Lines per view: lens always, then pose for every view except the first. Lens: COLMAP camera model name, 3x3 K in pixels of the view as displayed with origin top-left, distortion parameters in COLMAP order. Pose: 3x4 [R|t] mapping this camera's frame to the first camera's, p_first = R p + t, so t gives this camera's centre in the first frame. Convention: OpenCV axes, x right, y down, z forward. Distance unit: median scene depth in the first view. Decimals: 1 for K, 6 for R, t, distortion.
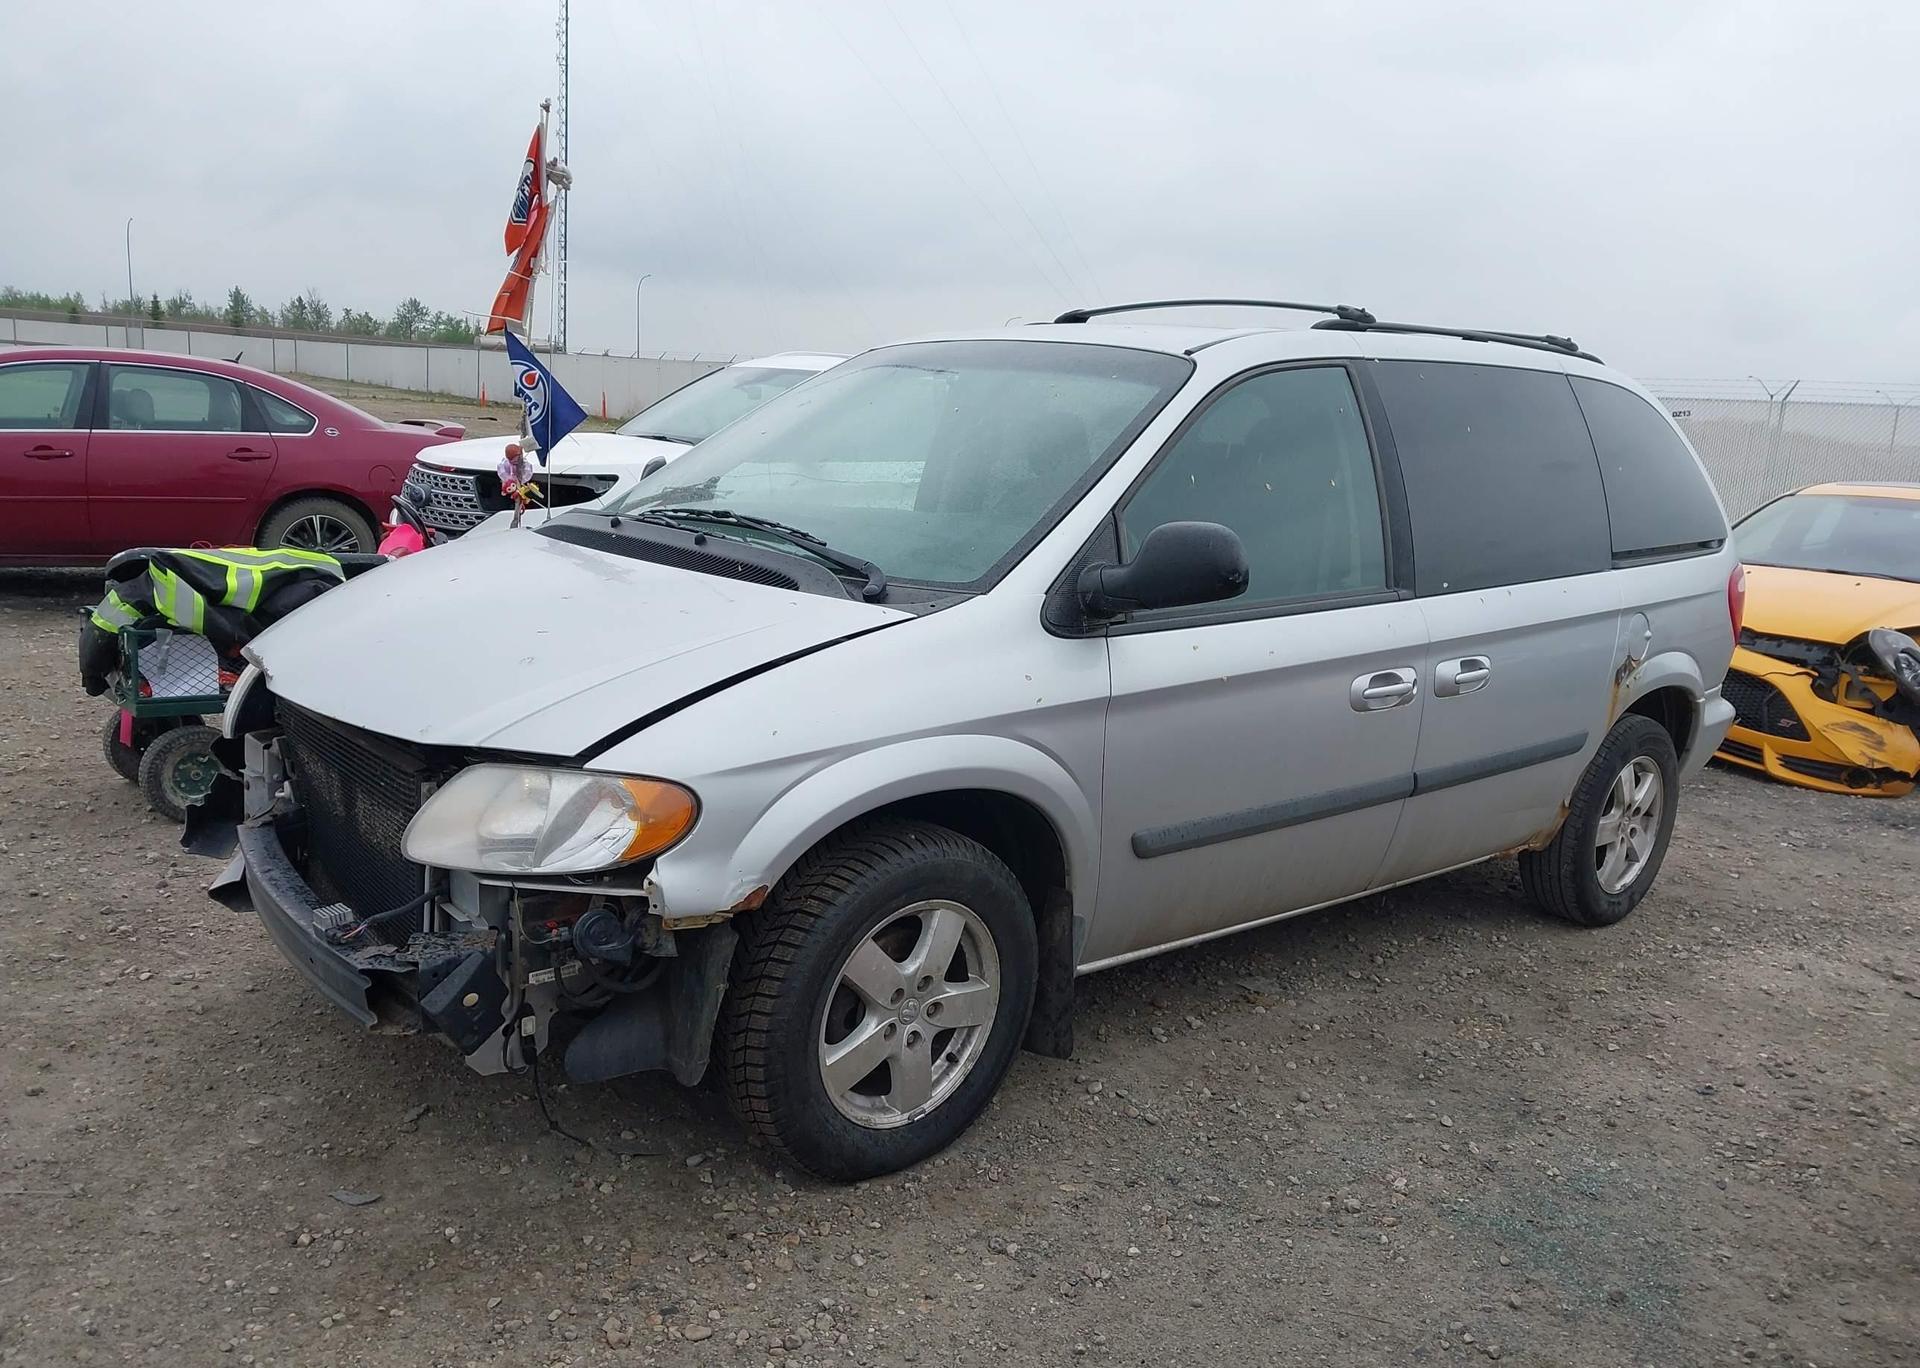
lens RADIAL K [[1517.0, 0, 966.6], [0, 1517.0, 732.8], [0, 0, 1]] dist [0.019761, -0.006931]
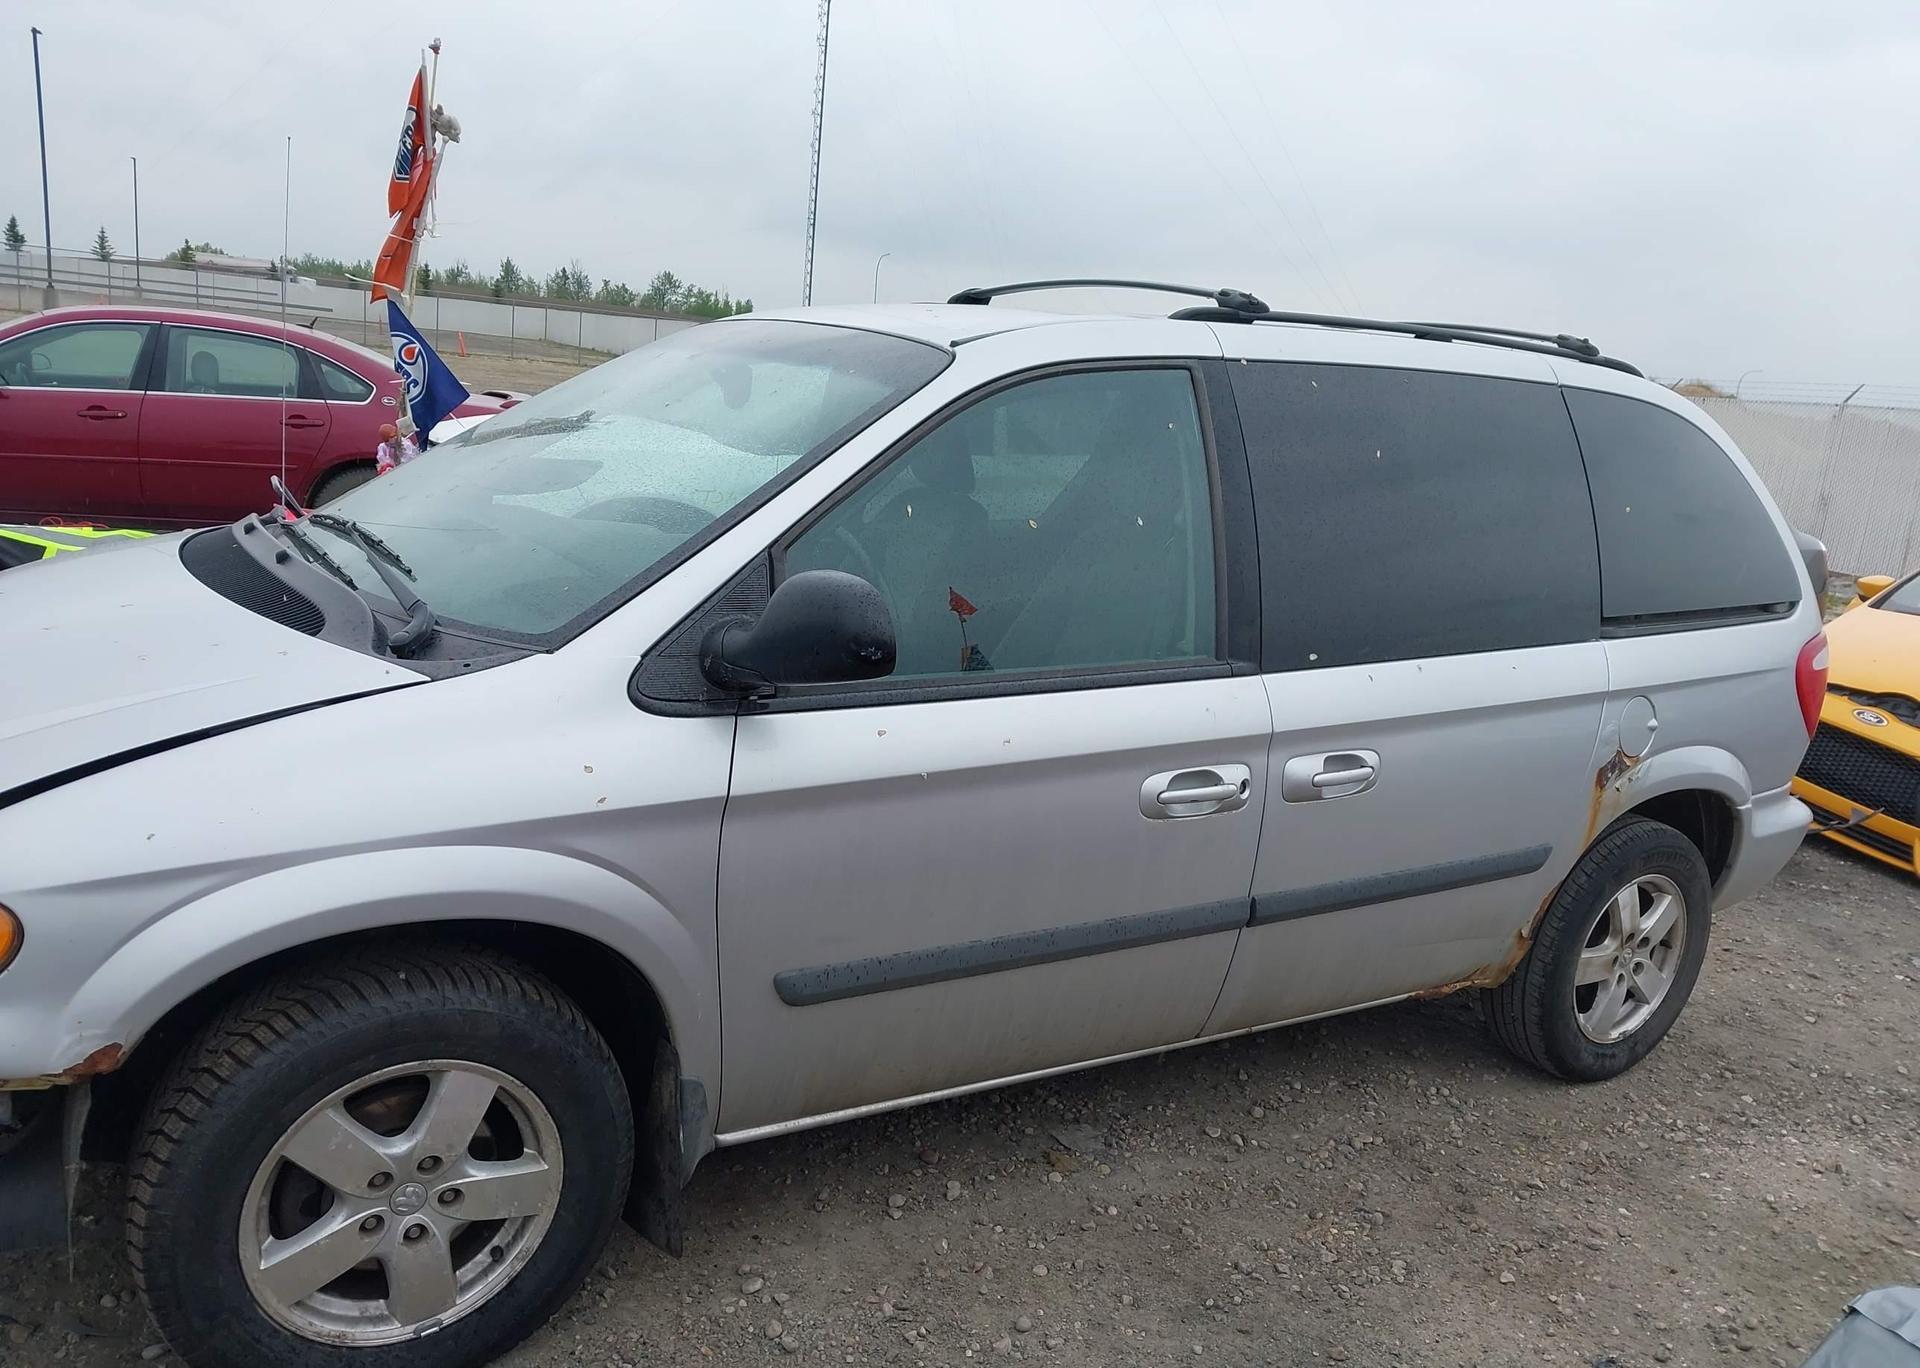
lens RADIAL K [[1514.2, 0, 973.4], [0, 1514.2, 721.7], [0, 0, 1]] dist [0.028122, -0.030895]
pose [[0.987922, 0.063103, -0.141518, 0.254813], [-0.062472, 0.998007, 0.008906, -0.060368], [0.141798, 0.000042, 0.989896, 0.216973]]
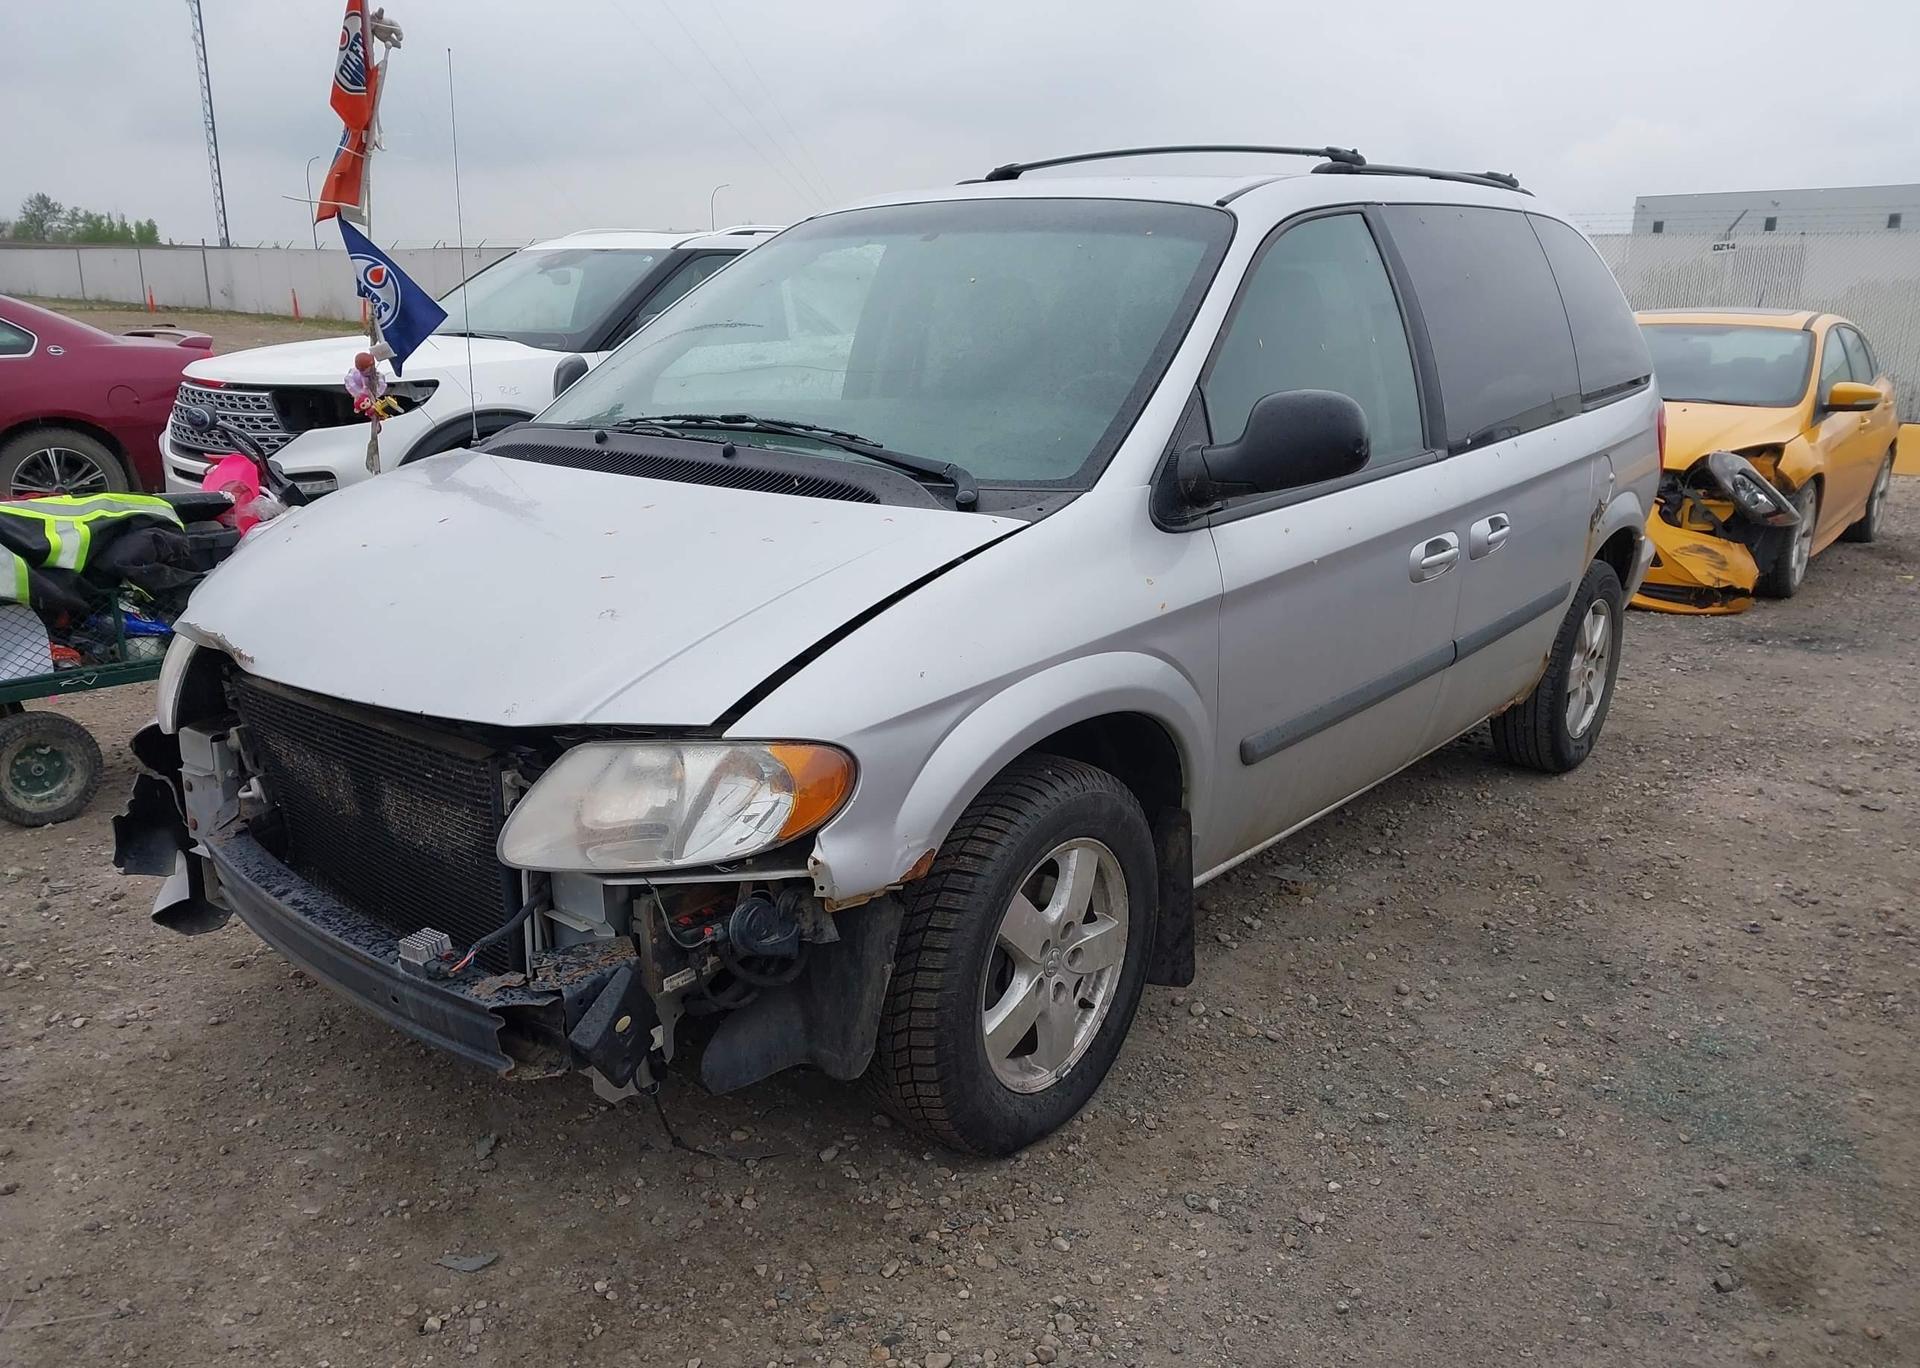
lens RADIAL K [[1517.0, 0, 966.6], [0, 1517.0, 732.8], [0, 0, 1]] dist [0.019761, -0.006931]
pose [[0.981960, -0.101441, 0.159576, -0.166452], [0.088395, 0.992292, 0.086847, -0.026630], [-0.167156, -0.071174, 0.983358, 0.098292]]
